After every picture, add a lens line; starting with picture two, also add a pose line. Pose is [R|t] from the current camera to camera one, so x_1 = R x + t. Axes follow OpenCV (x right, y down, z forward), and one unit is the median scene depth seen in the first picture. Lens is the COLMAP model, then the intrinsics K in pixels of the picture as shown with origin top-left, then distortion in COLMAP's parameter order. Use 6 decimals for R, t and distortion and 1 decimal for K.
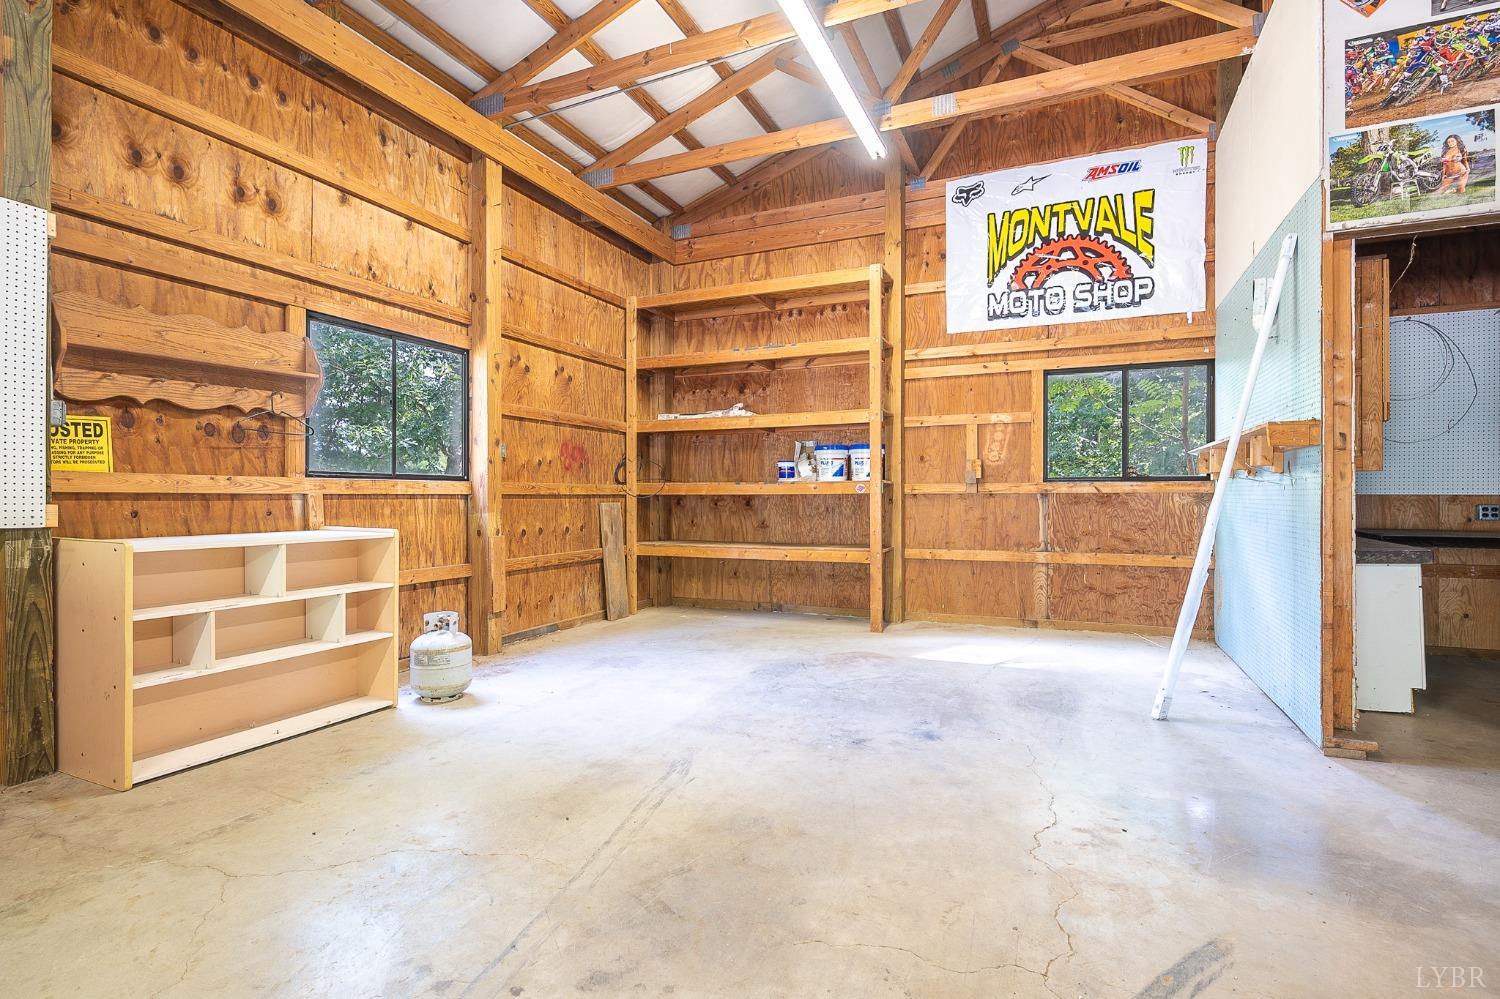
lens RADIAL K [[721.1, 0, 749.1], [0, 721.1, 497.7], [0, 0, 1]] dist [-0.002449, -0.000331]
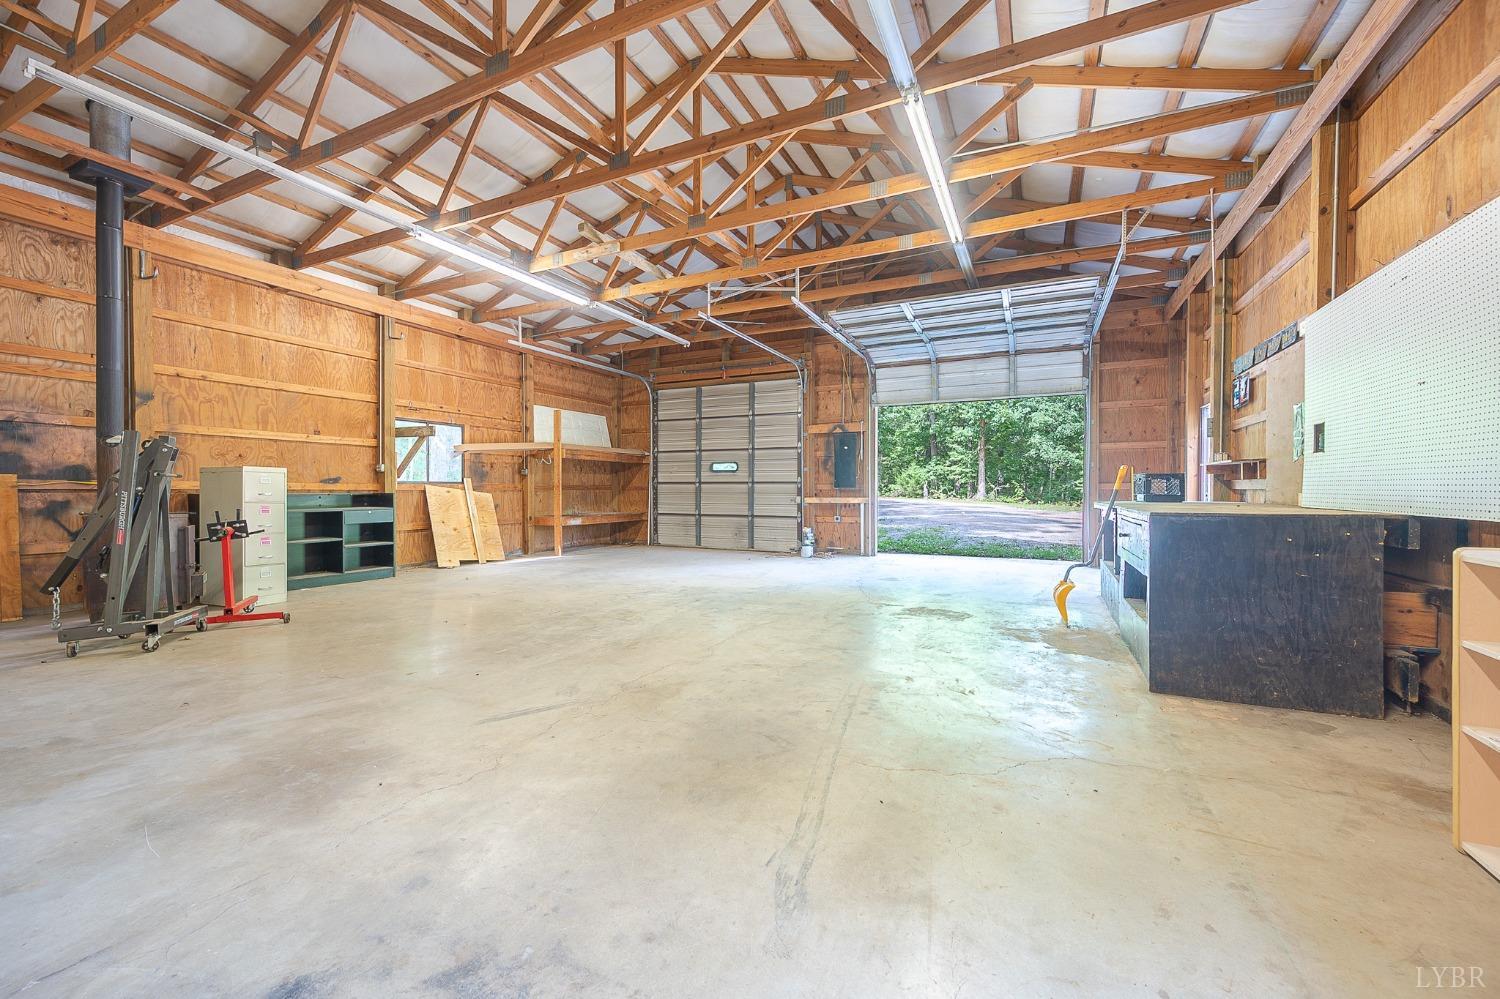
lens RADIAL K [[591.4, 0, 742.0], [0, 591.4, 496.0], [0, 0, 1]] dist [-0.000253, -0.000001]
pose [[-0.998941, -0.000441, 0.046013, -0.037363], [-0.000020, 0.999958, 0.009141, -0.000953], [-0.046016, 0.009130, -0.998899, 0.766851]]
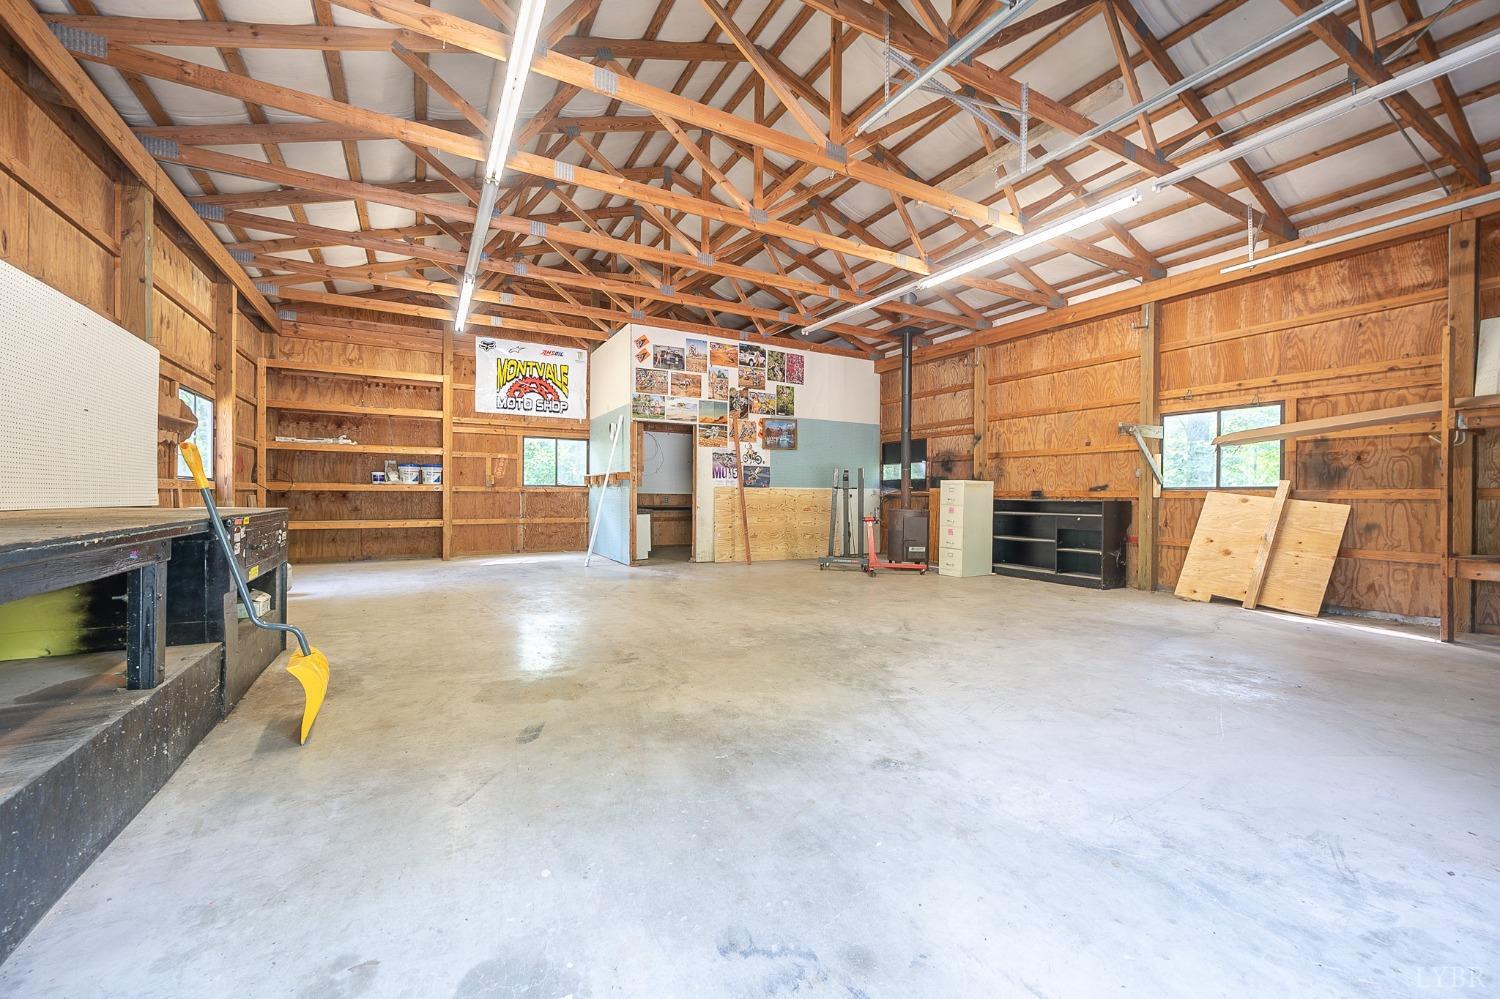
lens RADIAL K [[591.4, 0, 744.1], [0, 591.4, 495.8], [0, 0, 1]] dist [-0.000253, -0.000001]
pose [[0.609605, 0.002874, 0.792700, -0.615588], [-0.006954, 0.999974, 0.001722, -0.001535], [-0.792675, -0.006562, 0.609610, -0.642680]]
